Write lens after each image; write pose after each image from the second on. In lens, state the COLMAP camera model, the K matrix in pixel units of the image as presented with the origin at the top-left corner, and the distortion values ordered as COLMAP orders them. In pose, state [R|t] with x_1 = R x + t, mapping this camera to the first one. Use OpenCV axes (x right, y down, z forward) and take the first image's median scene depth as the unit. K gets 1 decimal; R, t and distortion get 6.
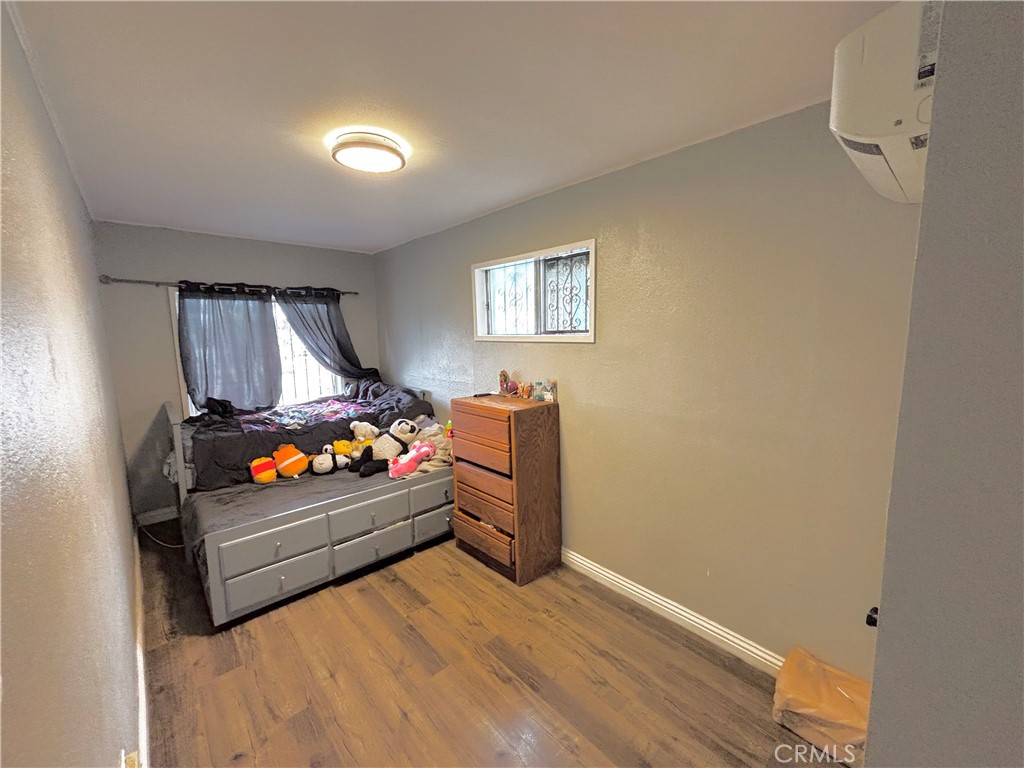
lens RADIAL K [[412.2, 0, 510.5], [0, 412.2, 381.7], [0, 0, 1]] dist [-0.004249, 0.000084]
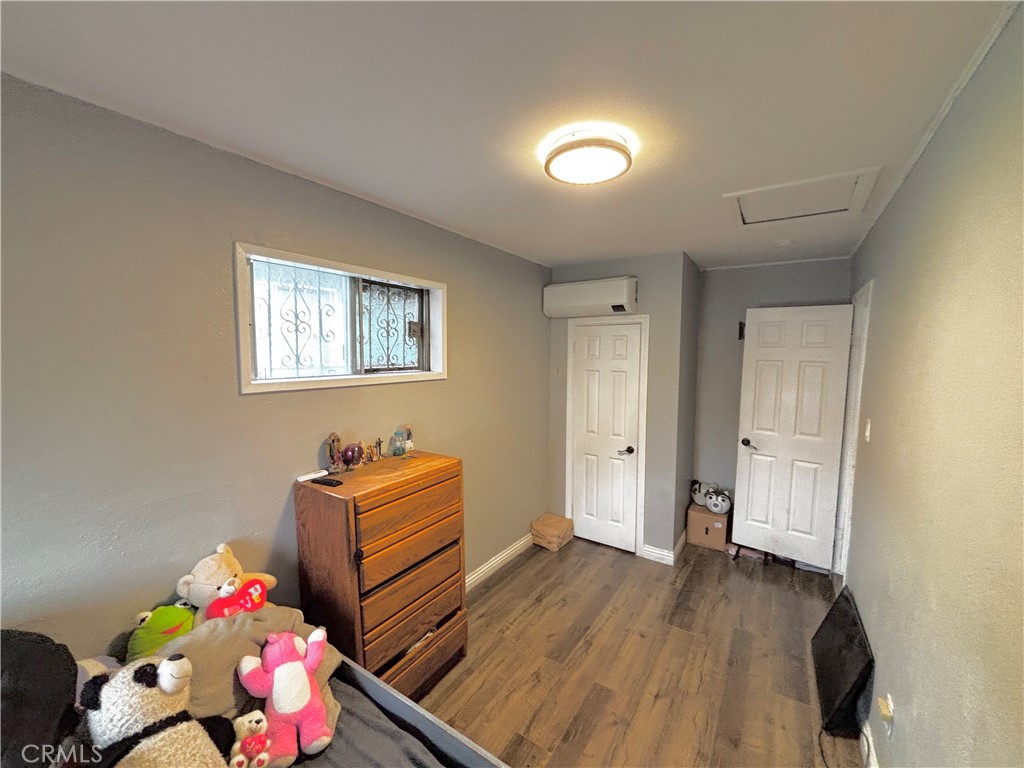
lens RADIAL K [[412.2, 0, 510.5], [0, 412.2, 385.2], [0, 0, 1]] dist [-0.004249, 0.000084]
pose [[-0.239650, -0.060032, 0.969002, -0.785936], [0.122359, 0.988260, 0.091486, -0.141124], [-0.963118, 0.140490, -0.229491, 0.981773]]
